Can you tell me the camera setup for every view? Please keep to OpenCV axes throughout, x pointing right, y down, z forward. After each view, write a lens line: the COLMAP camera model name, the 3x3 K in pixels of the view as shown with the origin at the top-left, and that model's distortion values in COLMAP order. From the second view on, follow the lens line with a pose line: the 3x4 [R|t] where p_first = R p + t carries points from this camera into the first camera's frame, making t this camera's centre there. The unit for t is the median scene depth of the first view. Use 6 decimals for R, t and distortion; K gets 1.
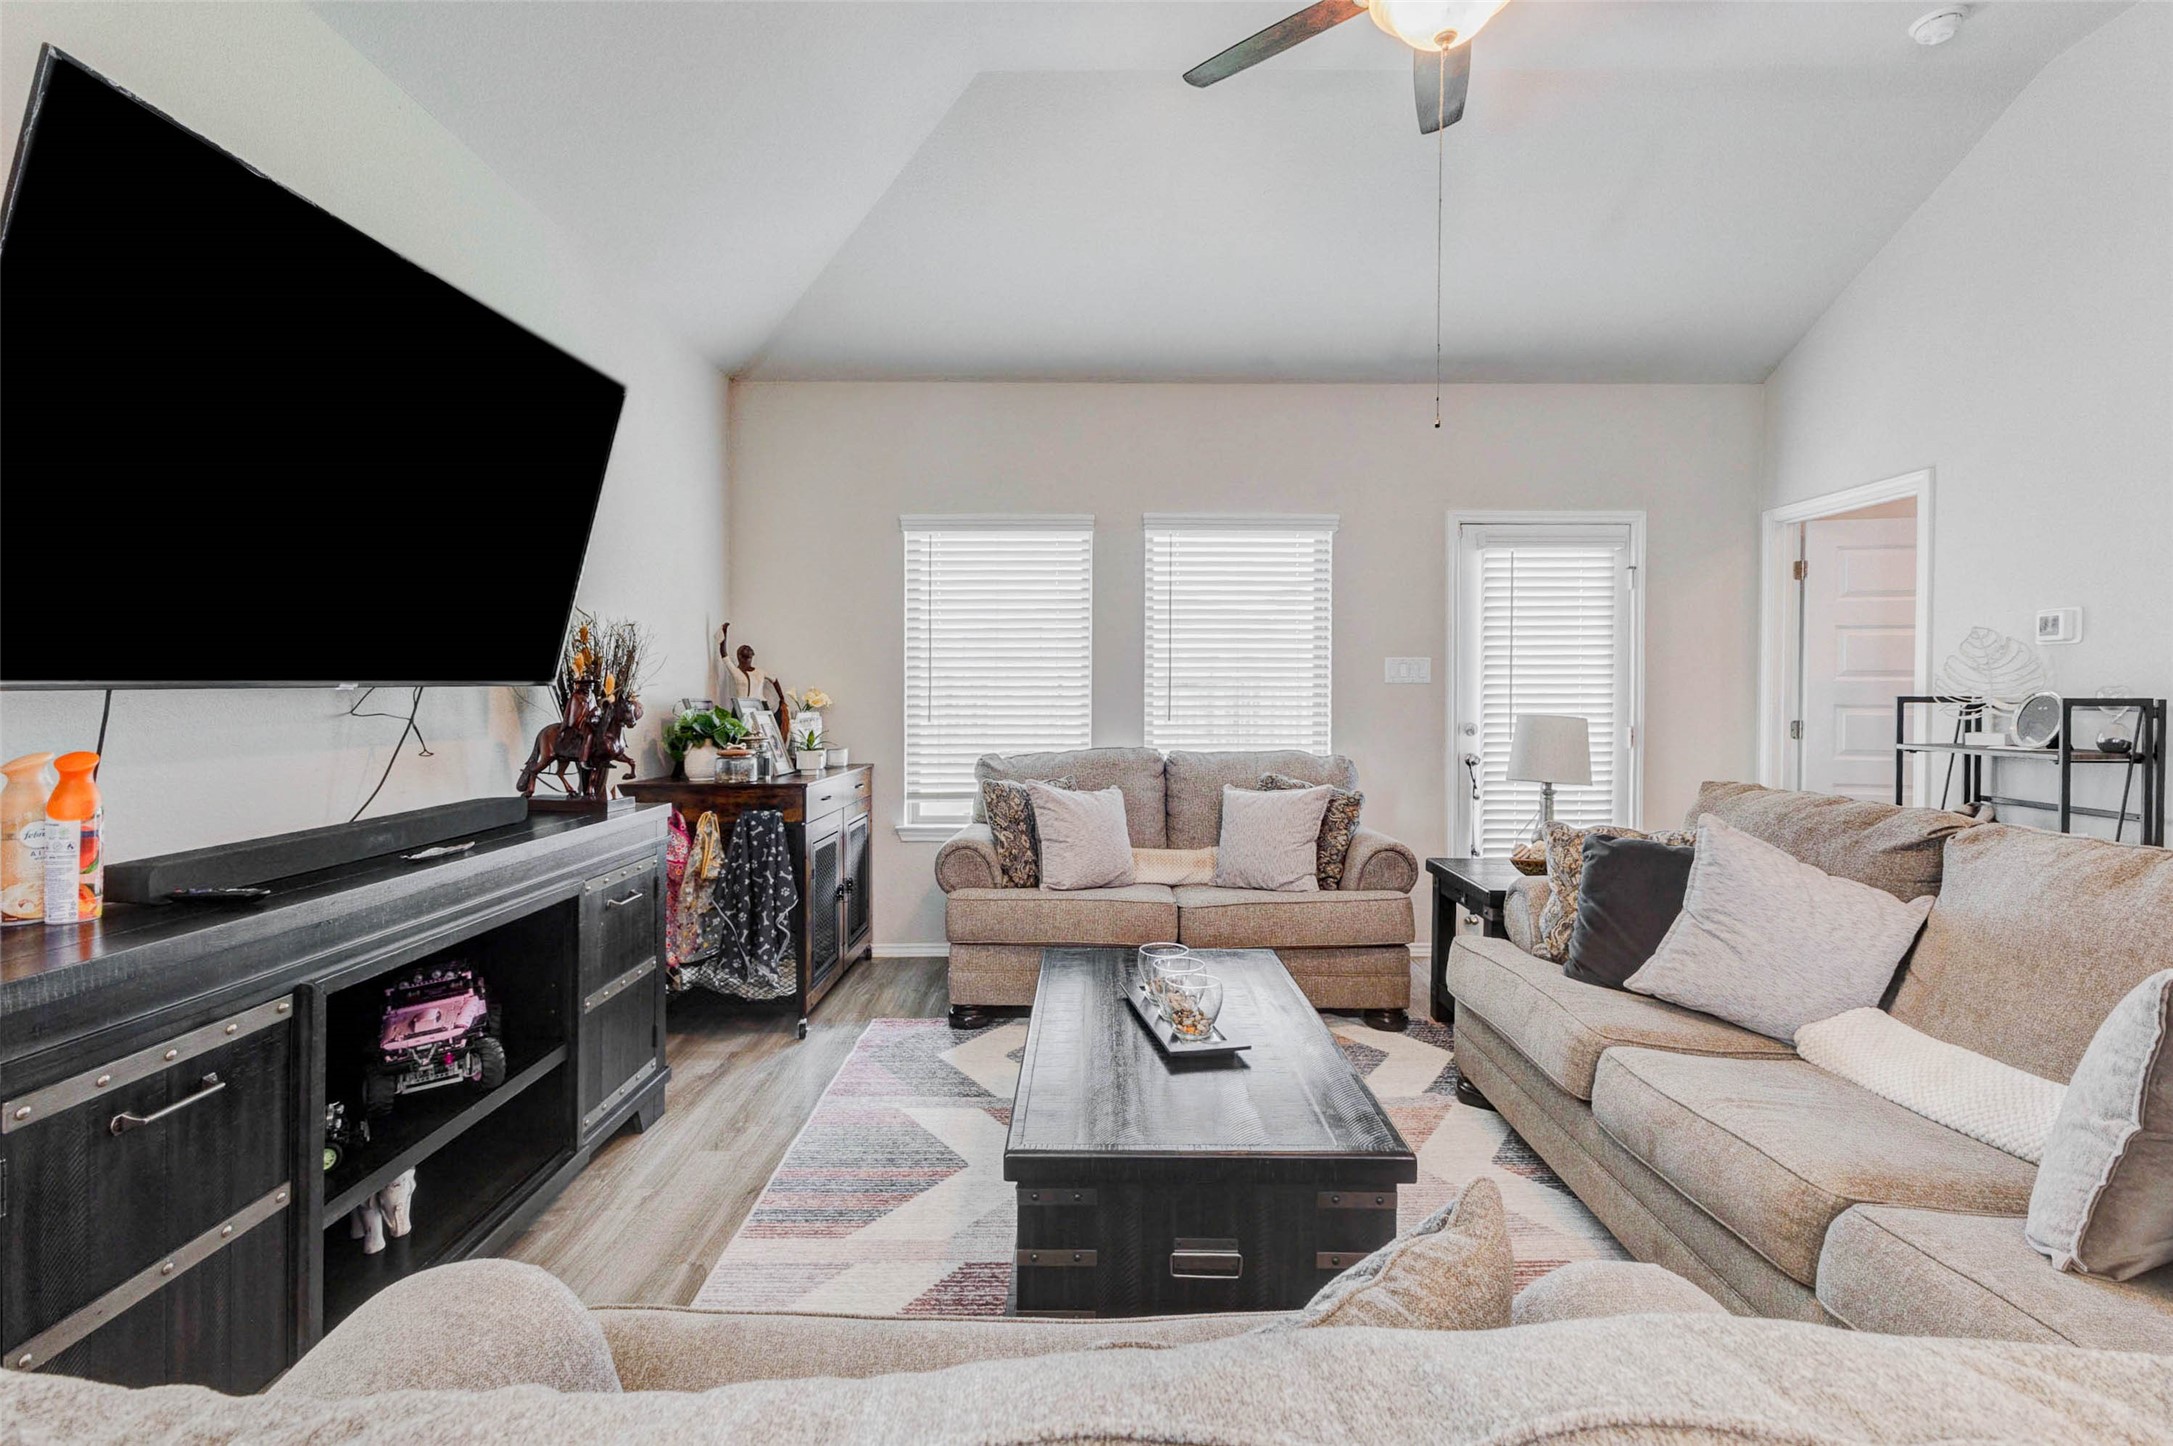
lens RADIAL K [[960.2, 0, 1098.9], [0, 960.2, 714.1], [0, 0, 1]] dist [0.017022, -0.009681]
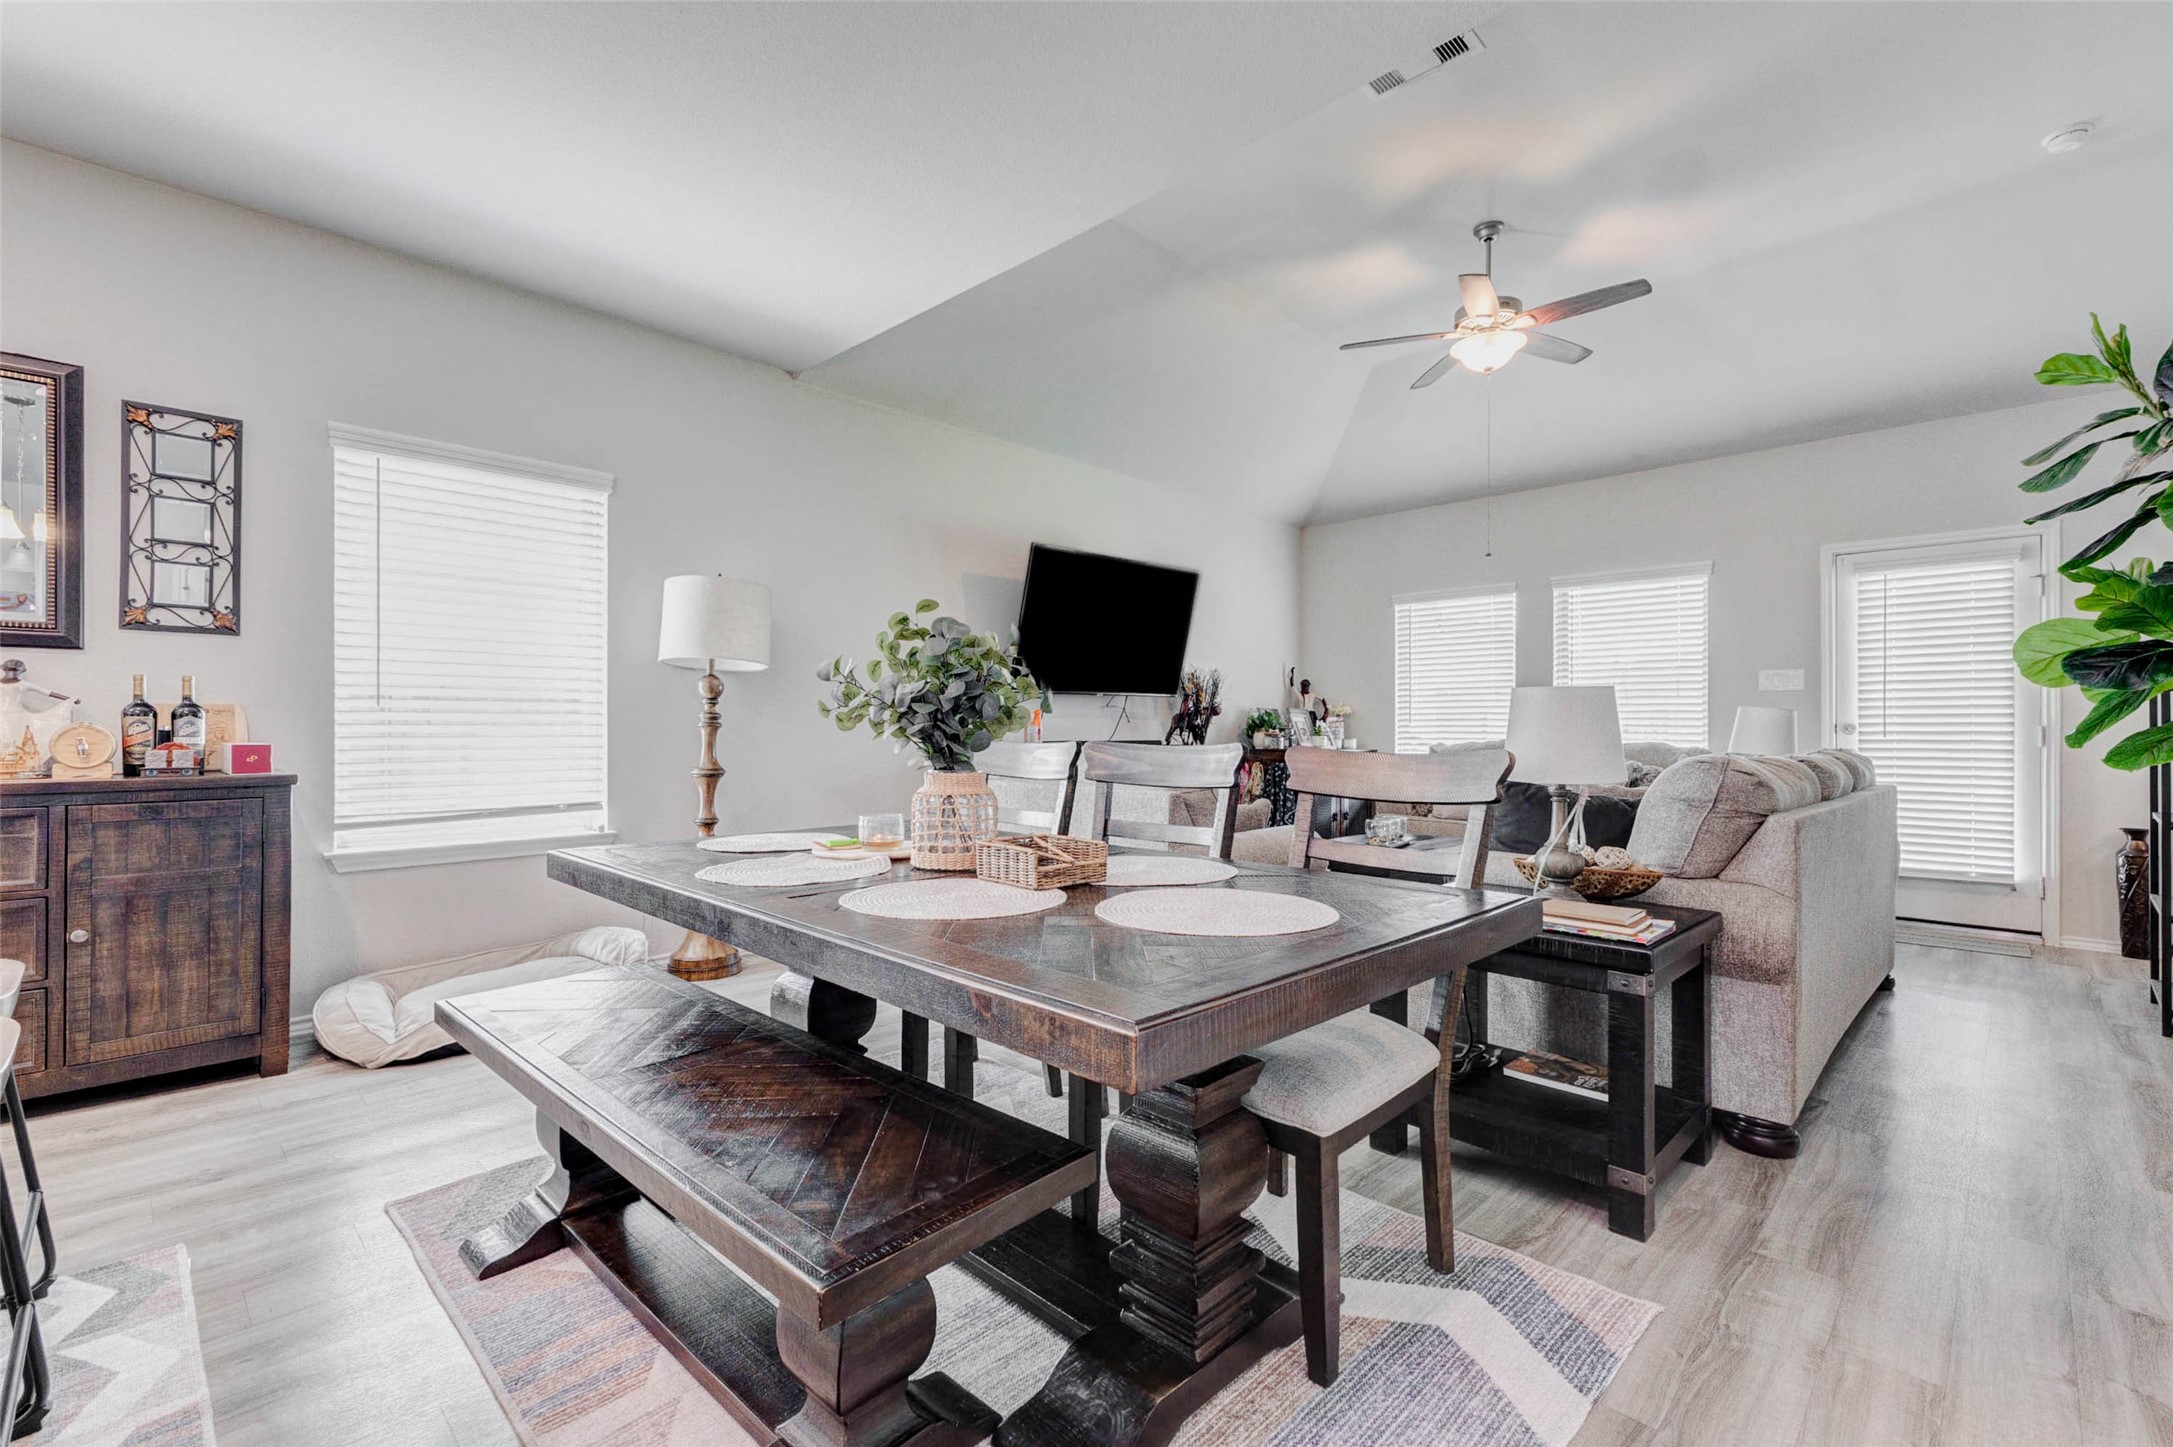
lens RADIAL K [[960.2, 0, 1098.9], [0, 960.2, 714.6], [0, 0, 1]] dist [0.017022, -0.009681]
pose [[0.702267, -0.011726, -0.711817, 0.612139], [-0.019151, 0.999191, -0.035354, 0.061345], [0.711656, 0.038459, 0.701475, -0.498475]]
